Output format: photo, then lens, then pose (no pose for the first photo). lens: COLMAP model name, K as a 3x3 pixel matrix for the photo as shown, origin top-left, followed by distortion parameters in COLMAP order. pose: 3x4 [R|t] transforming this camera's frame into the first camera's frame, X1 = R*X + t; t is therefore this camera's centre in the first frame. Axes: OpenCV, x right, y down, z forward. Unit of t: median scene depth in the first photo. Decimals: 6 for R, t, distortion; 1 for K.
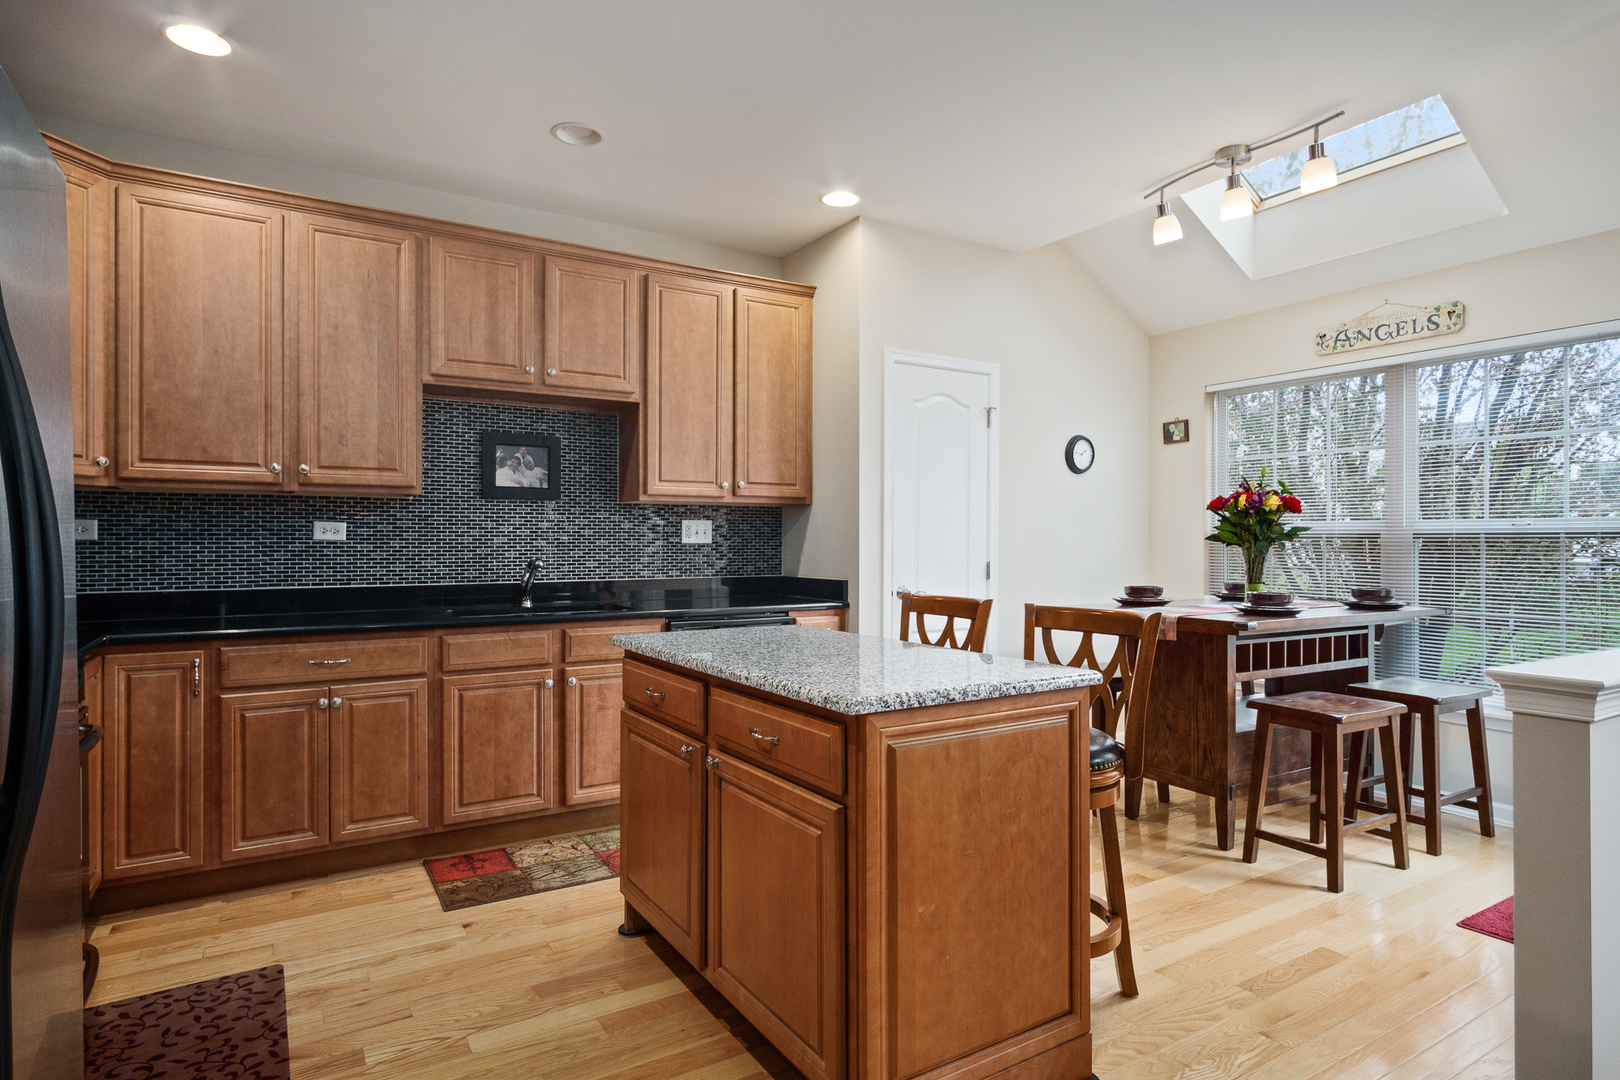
lens RADIAL K [[868.7, 0, 804.7], [0, 868.7, 540.4], [0, 0, 1]] dist [0.002606, -0.002145]
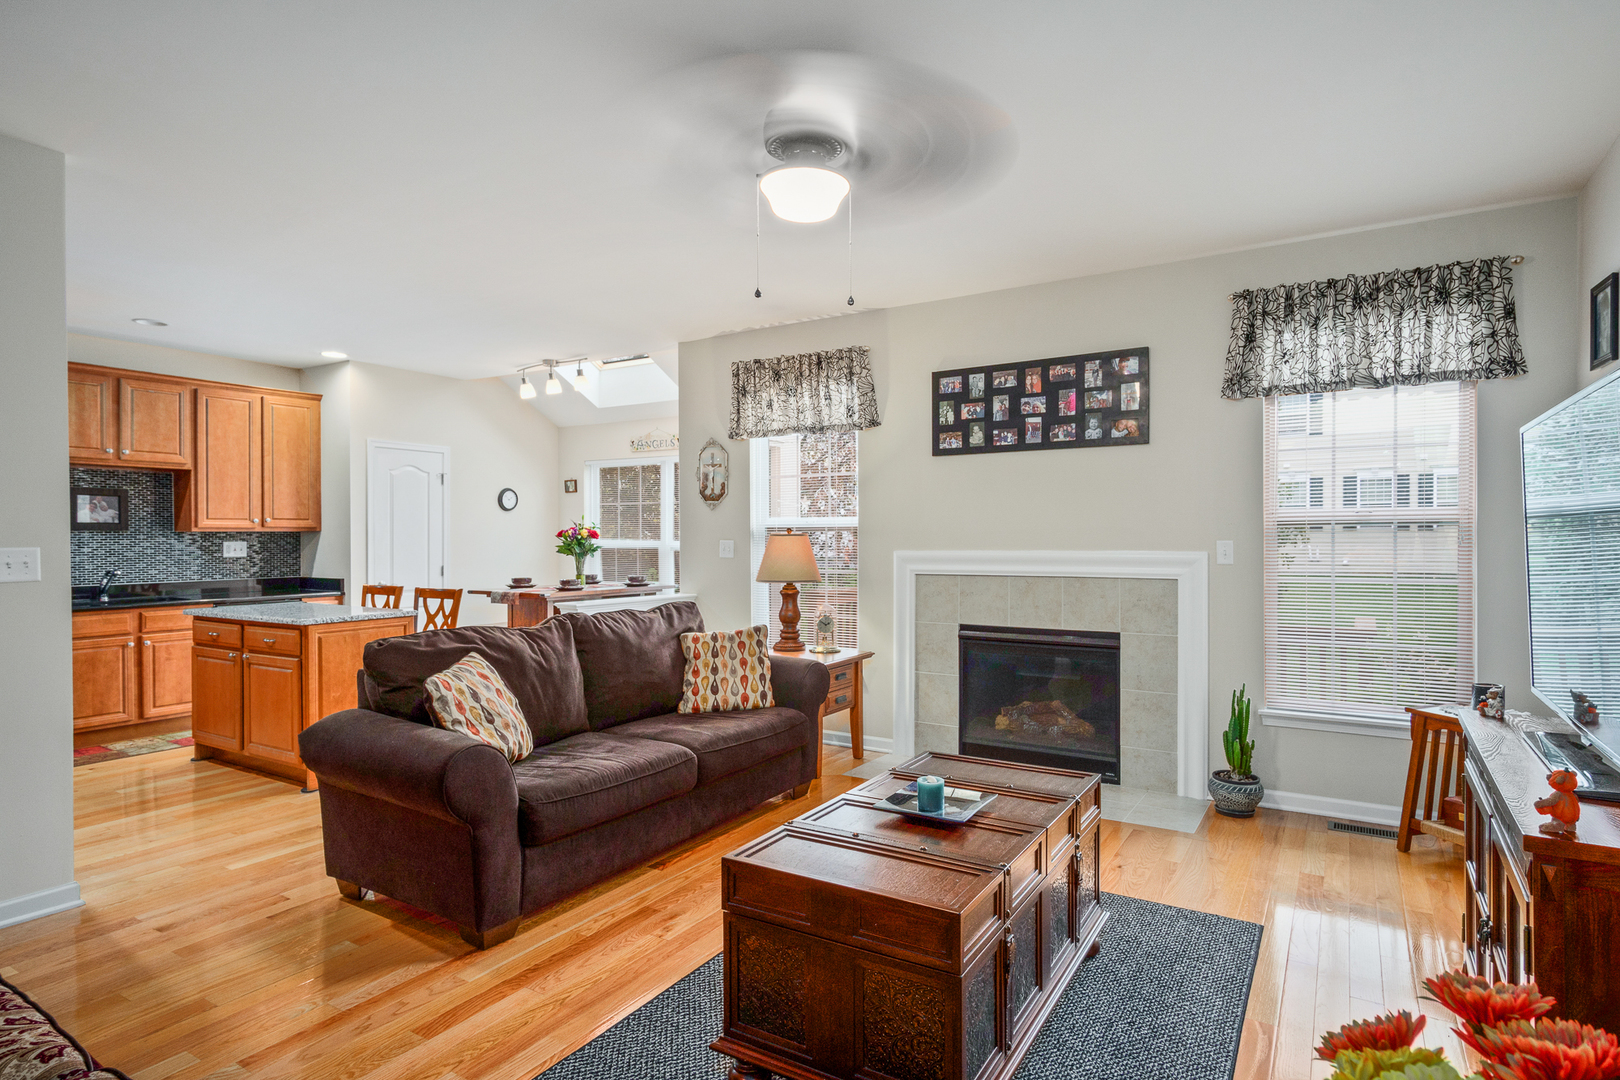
lens RADIAL K [[868.7, 0, 807.0], [0, 868.7, 543.9], [0, 0, 1]] dist [0.002606, -0.002145]
pose [[0.895170, -0.007288, 0.445666, 0.111905], [0.002532, 0.999933, 0.011267, -0.040152], [-0.445718, -0.008957, 0.895129, -0.961174]]
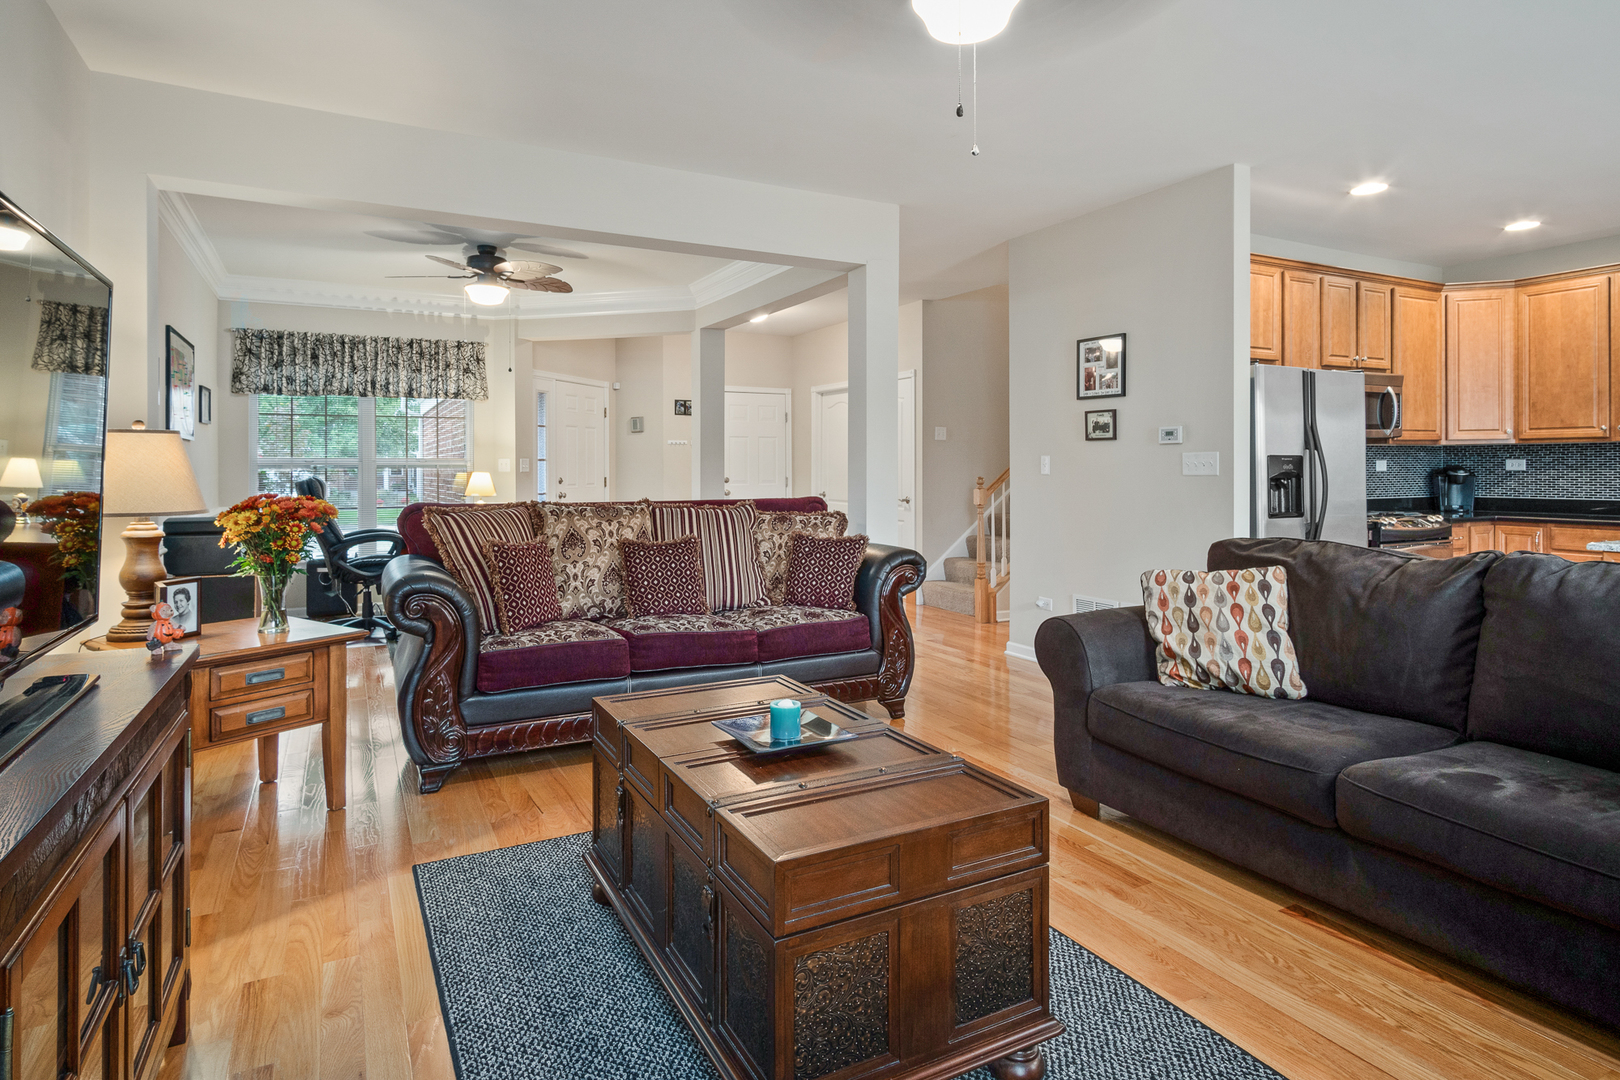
lens RADIAL K [[868.7, 0, 793.2], [0, 868.7, 469.5], [0, 0, 1]] dist [0.002606, -0.002145]
pose [[-0.073518, 0.002312, -0.997291, 1.023154], [0.004478, 0.999988, 0.001989, -0.011007], [0.997284, -0.004319, -0.073527, -0.390877]]
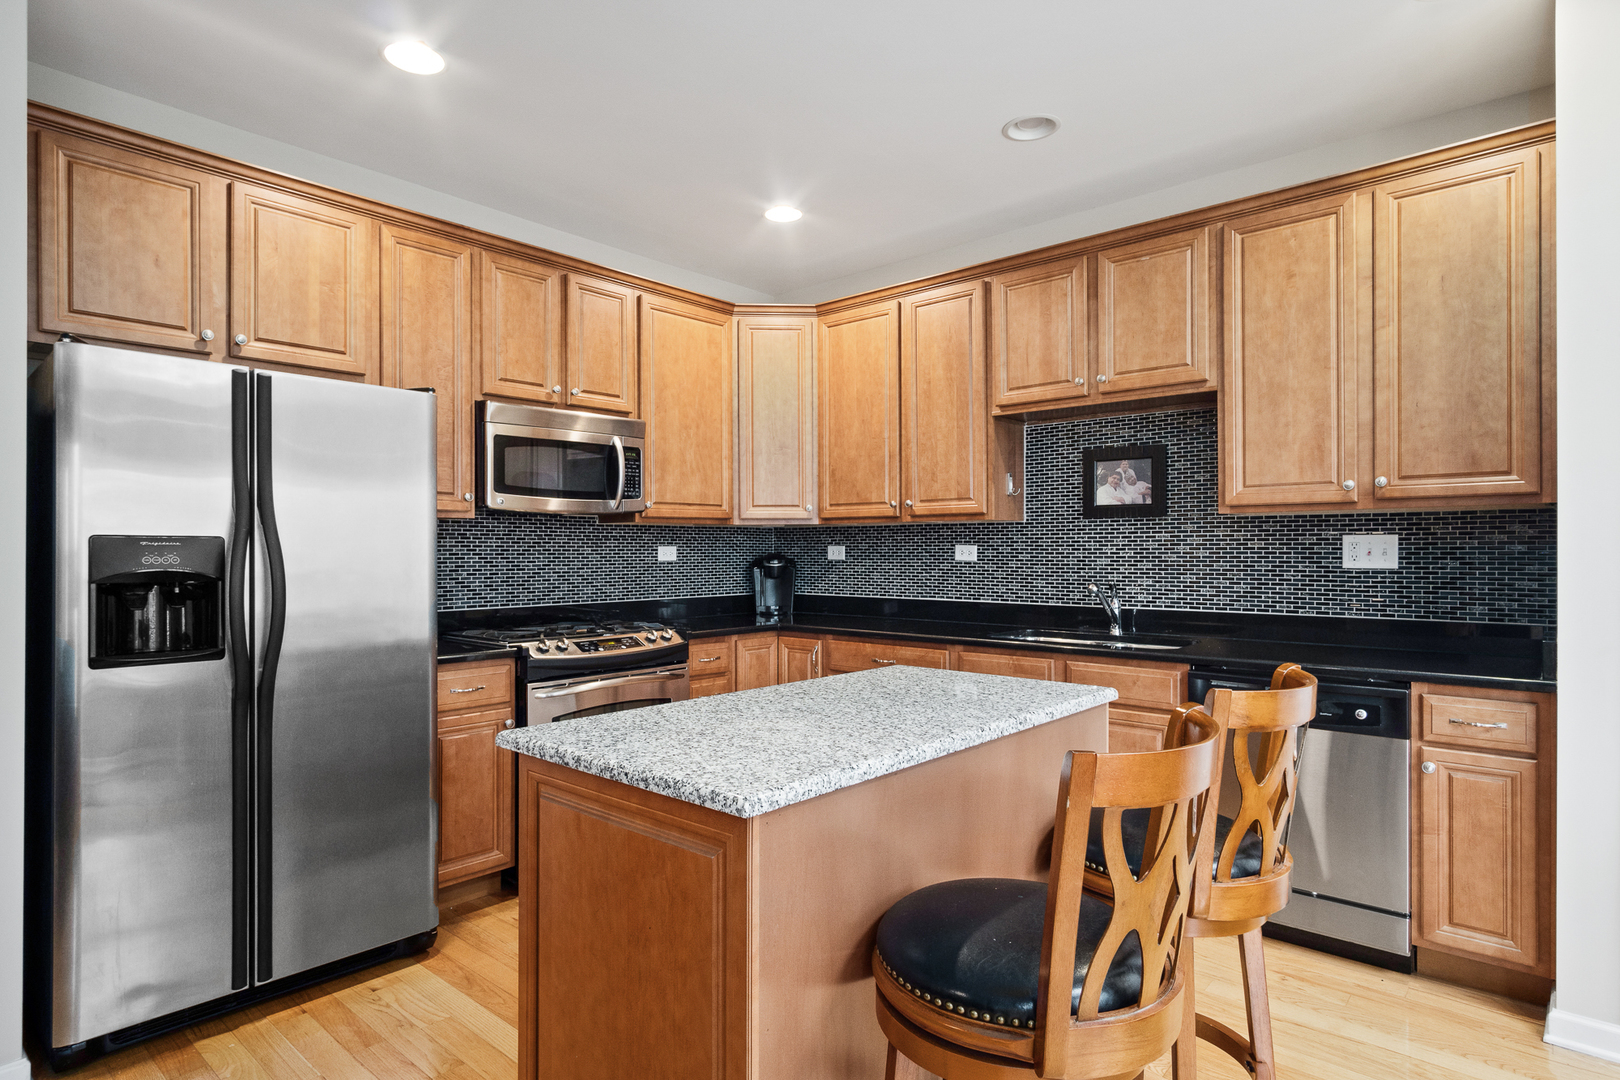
lens RADIAL K [[868.7, 0, 802.9], [0, 868.7, 544.0], [0, 0, 1]] dist [0.002606, -0.002145]
pose [[0.291090, -0.007169, -0.956669, 0.478673], [0.002598, 0.999974, -0.006703, -0.014779], [0.956692, -0.000534, 0.291101, 0.427968]]
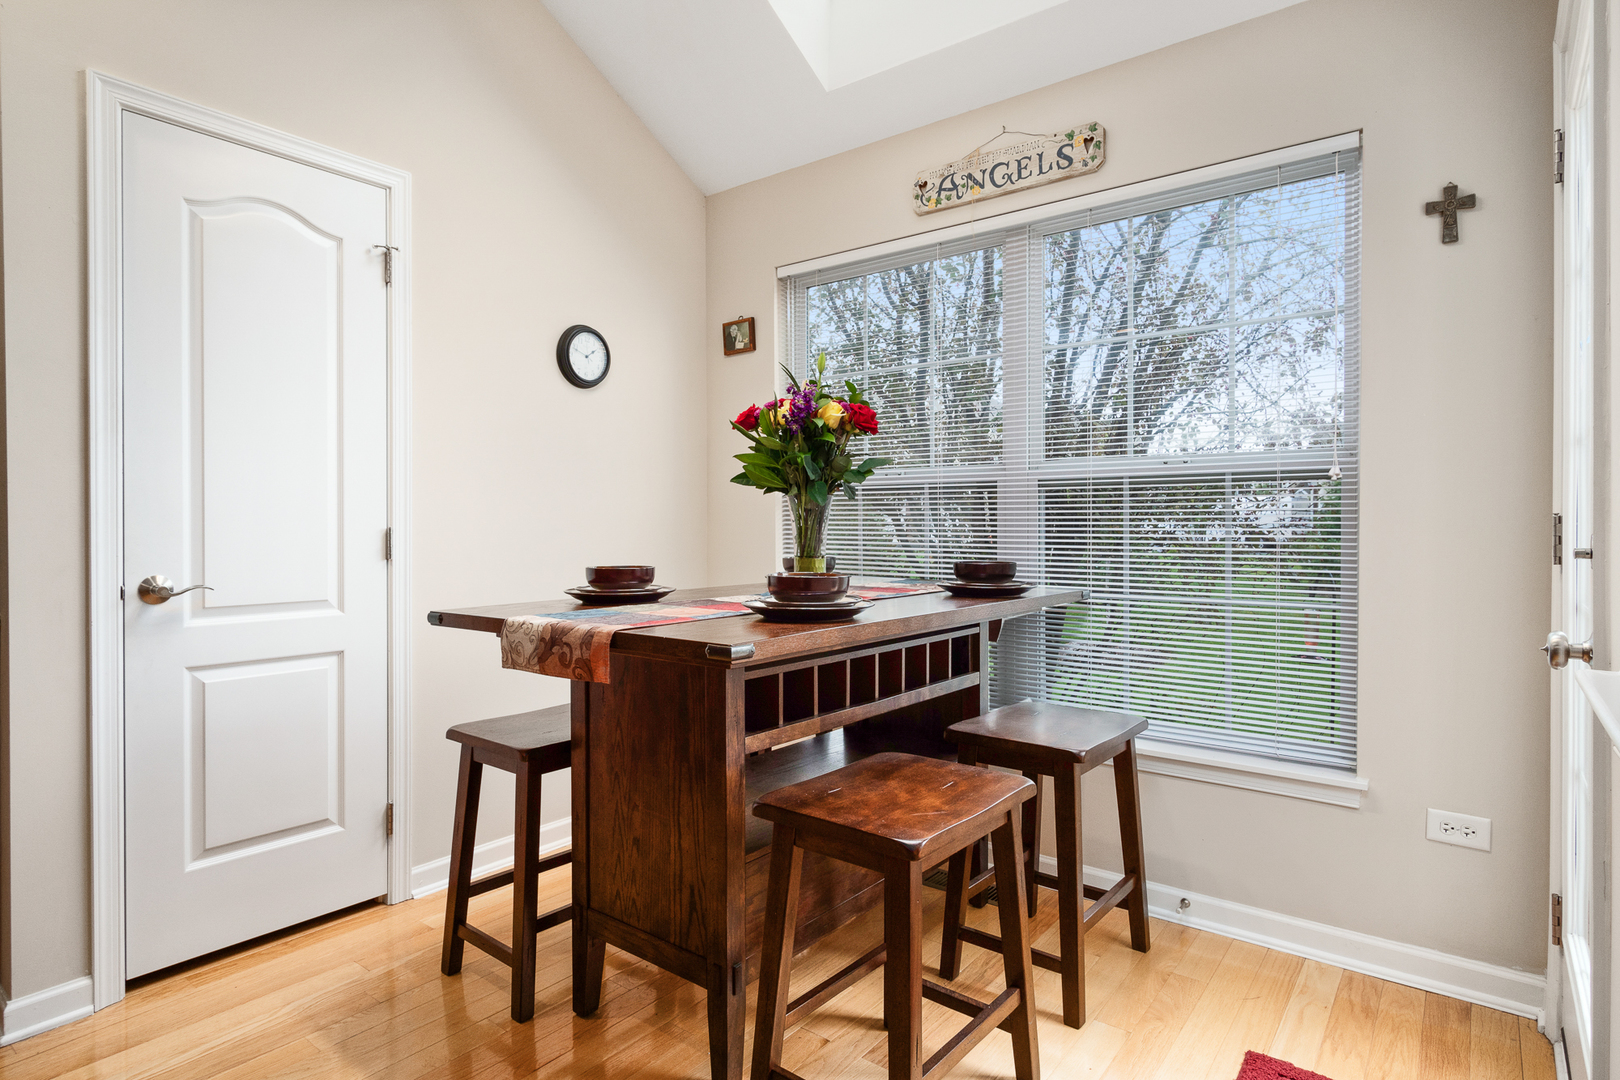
lens RADIAL K [[868.7, 0, 801.4], [0, 868.7, 531.3], [0, 0, 1]] dist [0.002606, -0.002145]
pose [[0.937424, -0.006173, 0.348136, 0.316183], [0.003141, 0.999952, 0.009272, 0.026939], [-0.348177, -0.007598, 0.937398, 0.466733]]
